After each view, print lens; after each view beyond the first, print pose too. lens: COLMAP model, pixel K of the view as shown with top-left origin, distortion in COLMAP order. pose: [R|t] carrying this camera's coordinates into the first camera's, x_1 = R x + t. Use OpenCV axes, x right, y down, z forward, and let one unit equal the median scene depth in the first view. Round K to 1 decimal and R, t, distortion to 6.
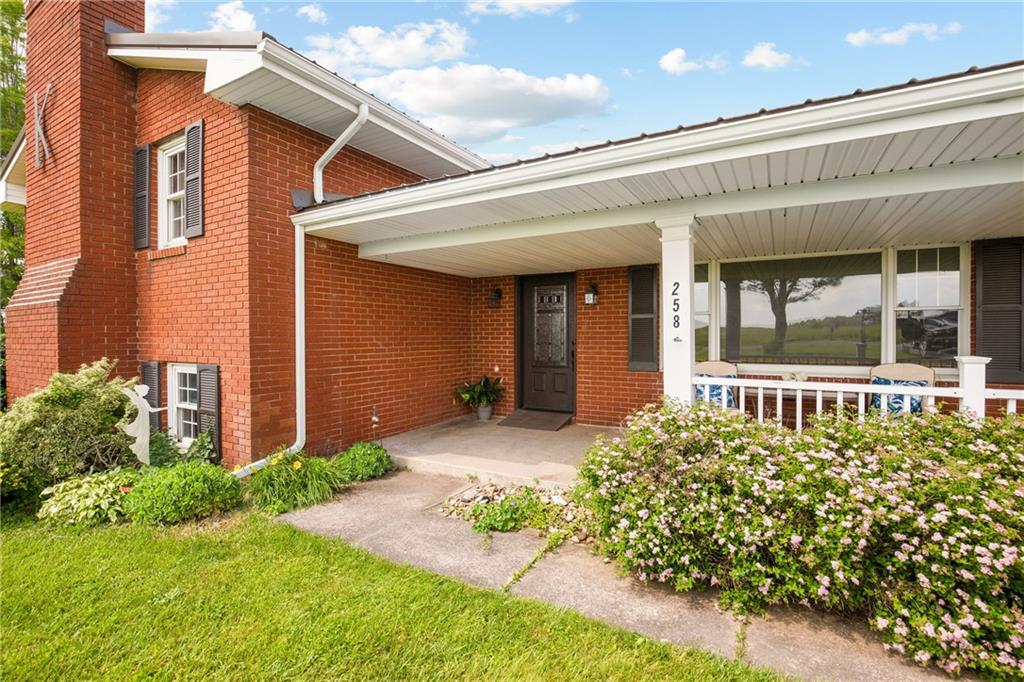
lens RADIAL K [[465.5, 0, 506.7], [0, 465.5, 337.6], [0, 0, 1]] dist [-0.002176, -0.000220]
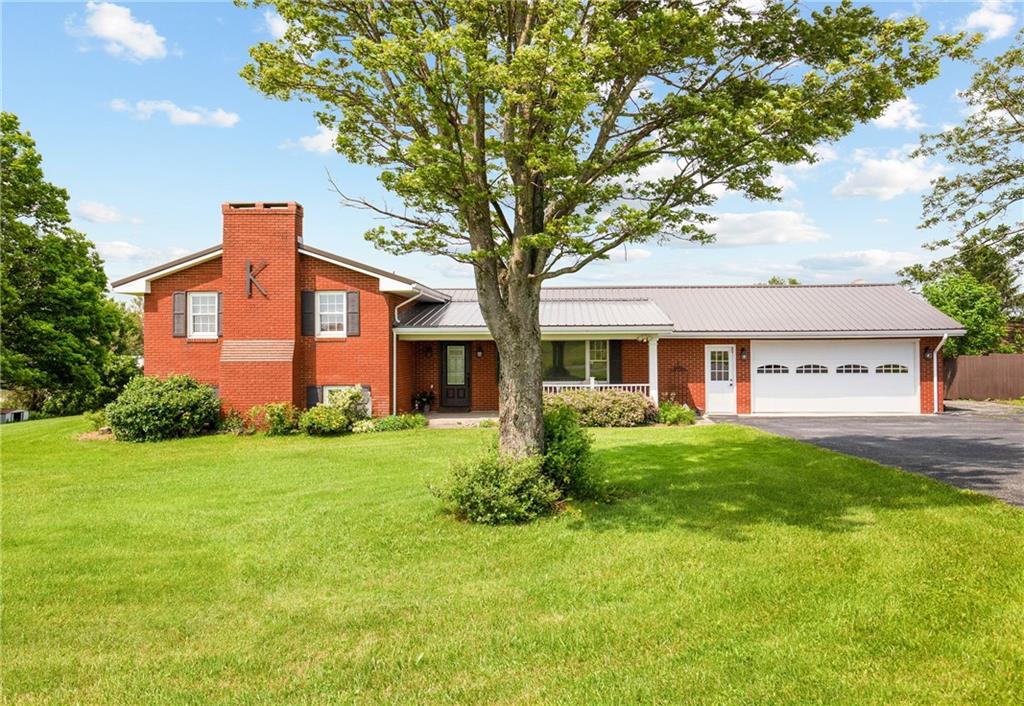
lens RADIAL K [[823.2, 0, 512.8], [0, 823.2, 351.3], [0, 0, 1]] dist [0.000799, 0.000037]
pose [[0.882438, -0.005661, 0.470394, -1.558629], [0.007535, 0.999969, -0.002102, -0.088020], [-0.470368, 0.005399, 0.882454, -2.600237]]
